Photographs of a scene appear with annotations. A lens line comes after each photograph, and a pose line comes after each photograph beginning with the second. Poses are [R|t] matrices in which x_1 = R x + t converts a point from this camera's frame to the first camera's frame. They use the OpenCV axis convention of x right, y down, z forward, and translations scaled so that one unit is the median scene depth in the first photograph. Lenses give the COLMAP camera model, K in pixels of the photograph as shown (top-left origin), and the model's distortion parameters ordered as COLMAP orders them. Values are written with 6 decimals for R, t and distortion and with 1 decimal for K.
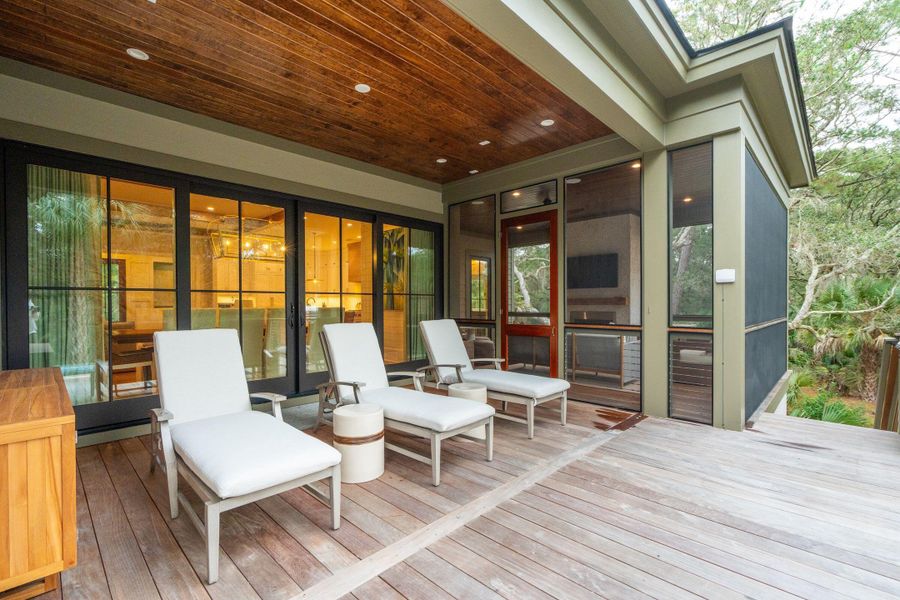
lens RADIAL K [[404.2, 0, 449.7], [0, 404.2, 305.4], [0, 0, 1]] dist [-0.001054, -0.000662]
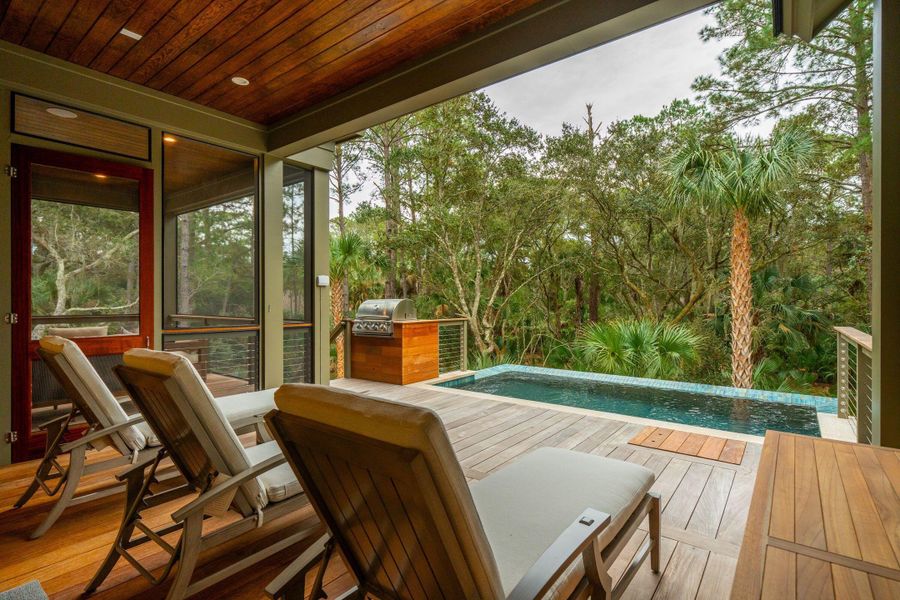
lens RADIAL K [[430.2, 0, 453.2], [0, 430.2, 302.5], [0, 0, 1]] dist [-0.002610, 0.000699]
pose [[-0.113889, -0.002137, 0.993491, -0.630497], [-0.002207, 0.999996, 0.001898, -0.005913], [-0.993491, -0.001976, -0.113893, 0.647180]]
